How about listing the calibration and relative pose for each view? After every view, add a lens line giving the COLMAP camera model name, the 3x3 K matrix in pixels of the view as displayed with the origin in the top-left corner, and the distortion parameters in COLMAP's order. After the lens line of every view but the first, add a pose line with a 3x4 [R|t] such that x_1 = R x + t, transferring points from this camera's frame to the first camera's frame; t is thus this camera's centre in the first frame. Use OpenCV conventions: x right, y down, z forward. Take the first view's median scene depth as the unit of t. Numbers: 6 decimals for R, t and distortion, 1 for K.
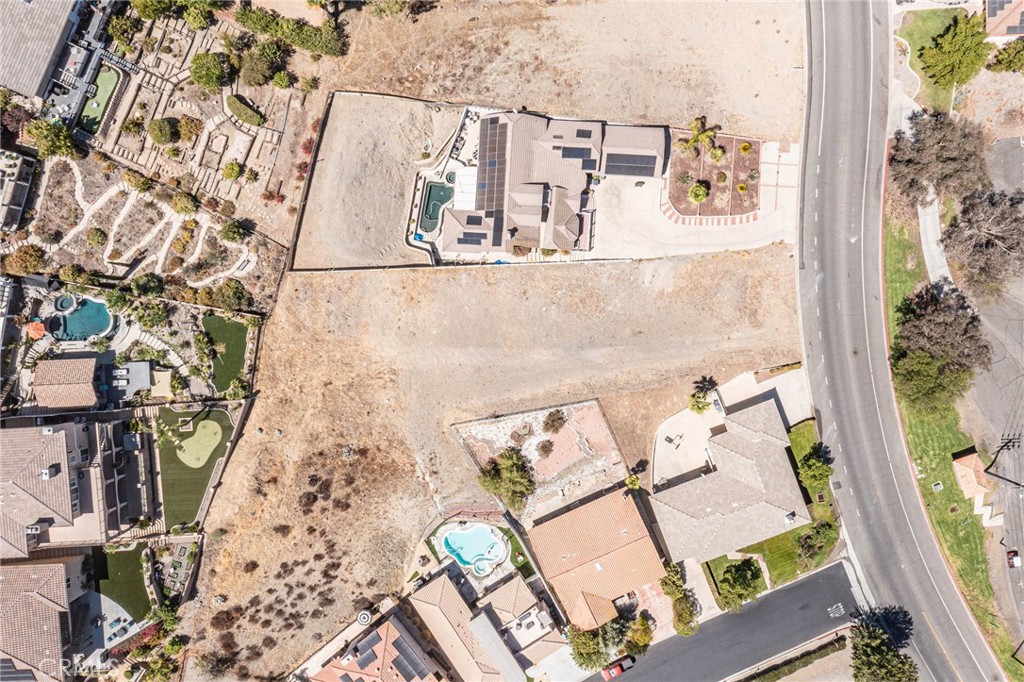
lens RADIAL K [[812.4, 0, 513.2], [0, 812.4, 347.2], [0, 0, 1]] dist [-0.014658, 0.014575]
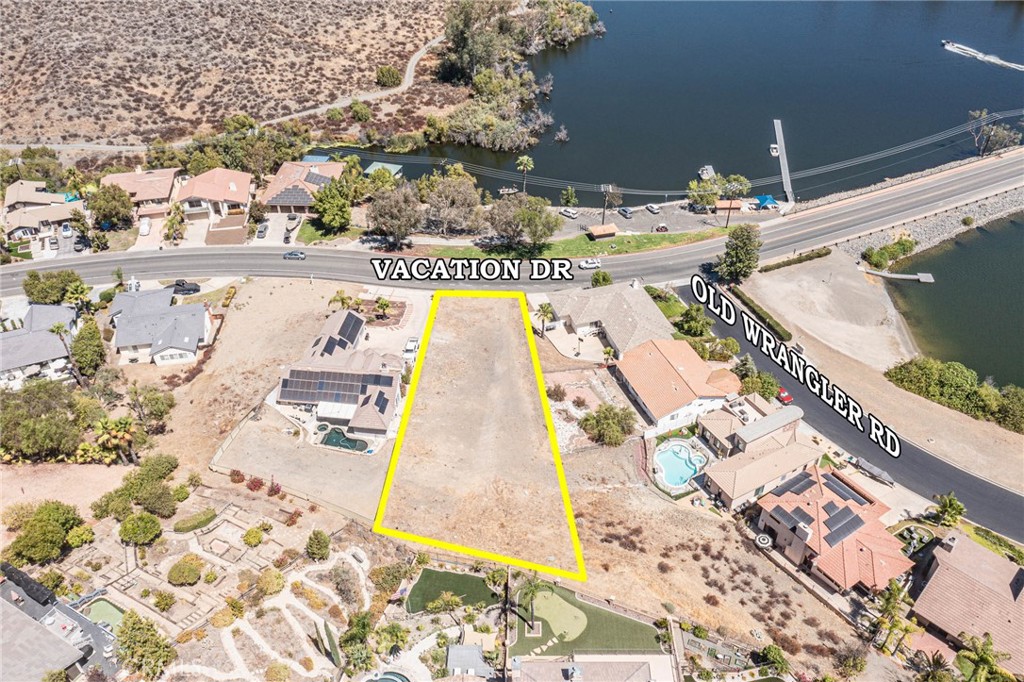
lens RADIAL K [[812.4, 0, 512.9], [0, 812.4, 342.8], [0, 0, 1]] dist [-0.014658, 0.014575]
pose [[0.078458, -0.594812, 0.800027, -0.834889], [0.995773, 0.008315, -0.091473, 0.138725], [0.047757, 0.803822, 0.592950, 0.274673]]
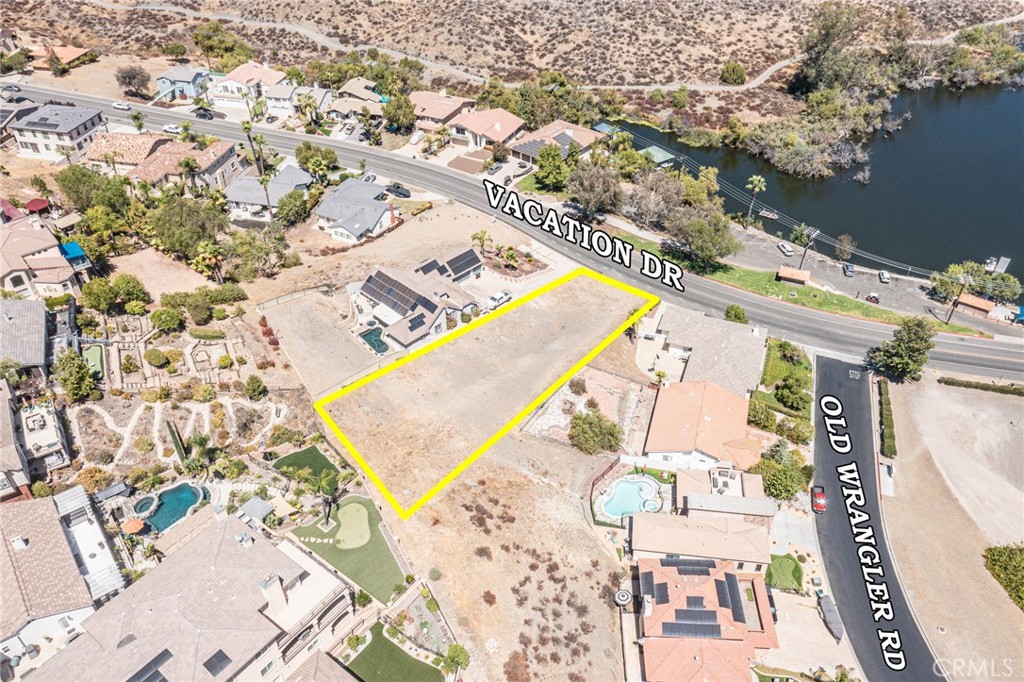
lens RADIAL K [[812.4, 0, 507.2], [0, 812.4, 338.4], [0, 0, 1]] dist [-0.014658, 0.014575]
pose [[0.667332, -0.443256, 0.598492, -0.682876], [0.744535, 0.377273, -0.550757, 0.634744], [0.018332, 0.813135, 0.581786, 0.285364]]
